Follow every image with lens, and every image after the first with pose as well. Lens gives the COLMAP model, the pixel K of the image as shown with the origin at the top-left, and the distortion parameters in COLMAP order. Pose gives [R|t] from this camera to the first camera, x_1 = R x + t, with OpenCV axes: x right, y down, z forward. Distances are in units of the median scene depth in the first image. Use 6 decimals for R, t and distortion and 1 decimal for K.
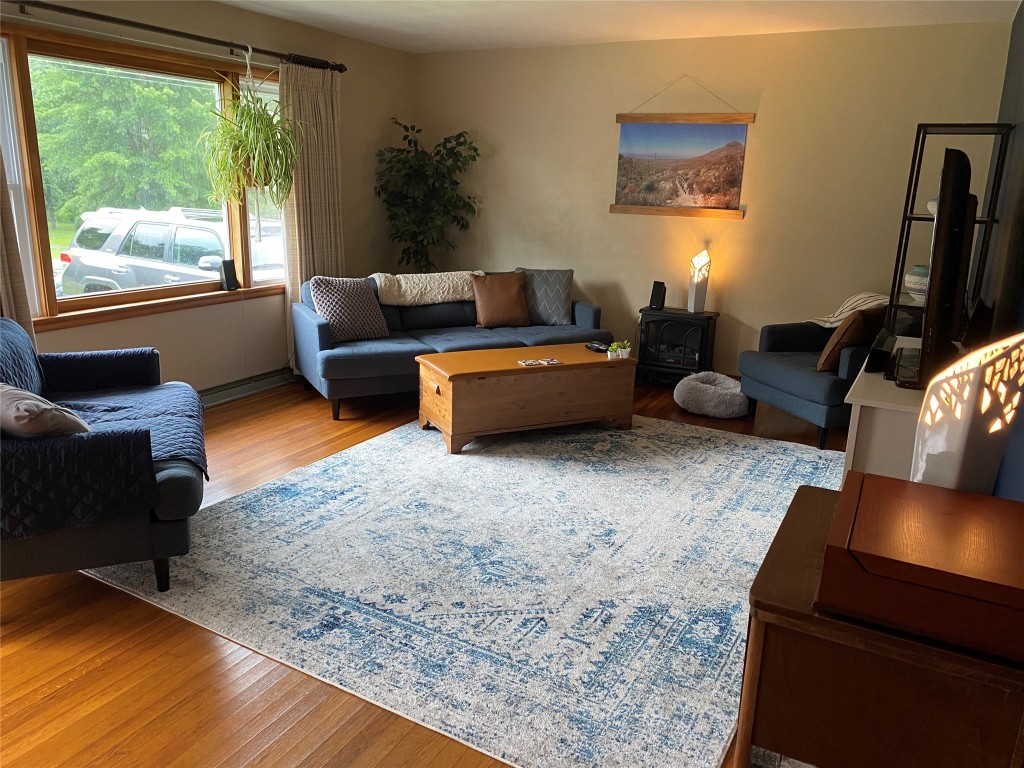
lens RADIAL K [[778.7, 0, 496.0], [0, 778.7, 369.0], [0, 0, 1]] dist [0.124322, -0.230949]
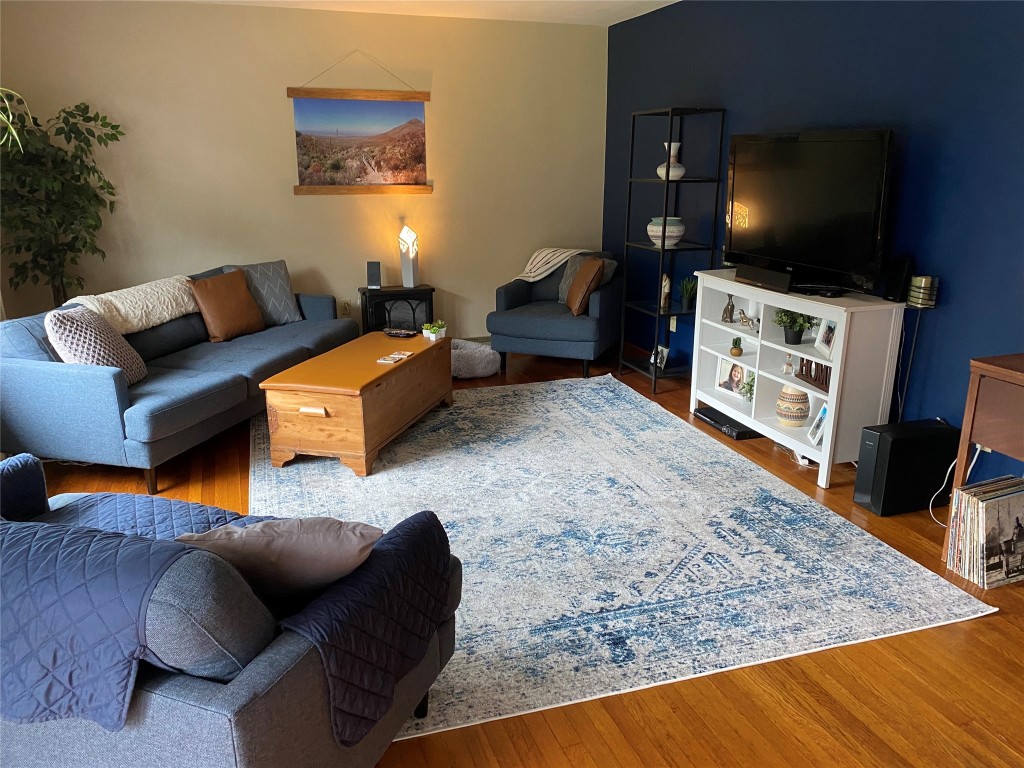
lens RADIAL K [[781.0, 0, 512.0], [0, 781.0, 384.0], [0, 0, 1]] dist [0.093870, -0.165377]
pose [[0.672340, -0.234951, 0.701967, -0.542580], [0.200635, 0.970636, 0.132708, -0.077154], [-0.712534, 0.051615, 0.699736, 0.251502]]
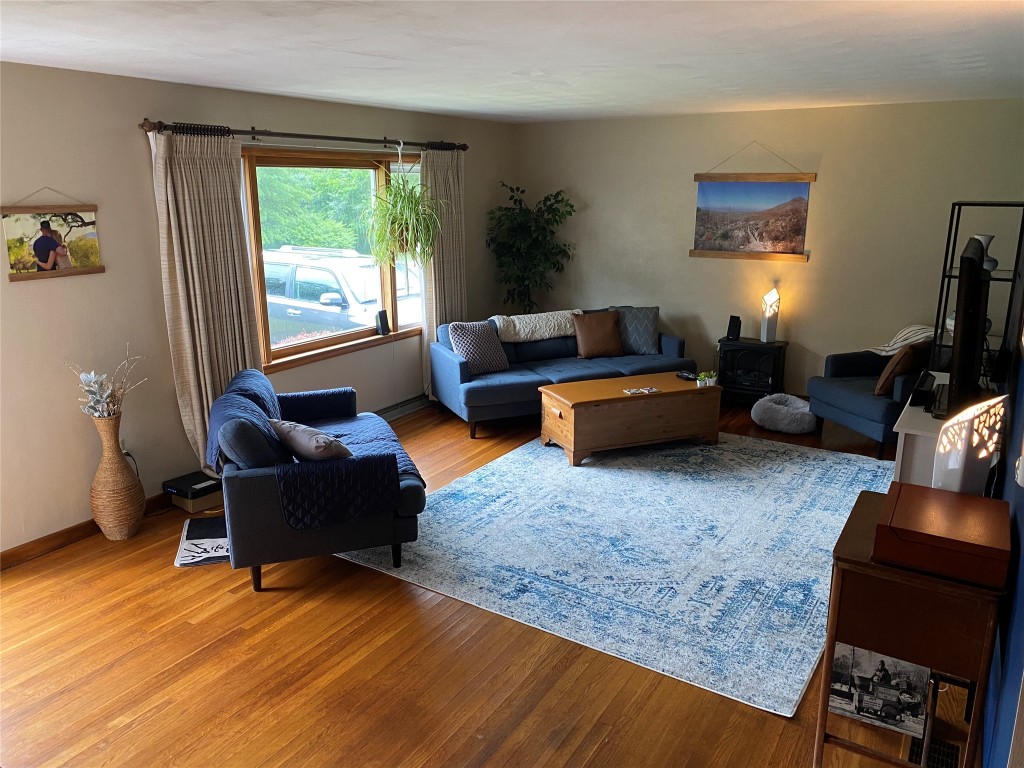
lens RADIAL K [[778.7, 0, 496.0], [0, 778.7, 369.0], [0, 0, 1]] dist [0.124322, -0.230949]
pose [[0.997829, -0.016493, -0.063764, -0.098100], [0.016039, 0.999842, -0.007623, -0.039254], [0.063880, 0.006584, 0.997936, -0.256514]]
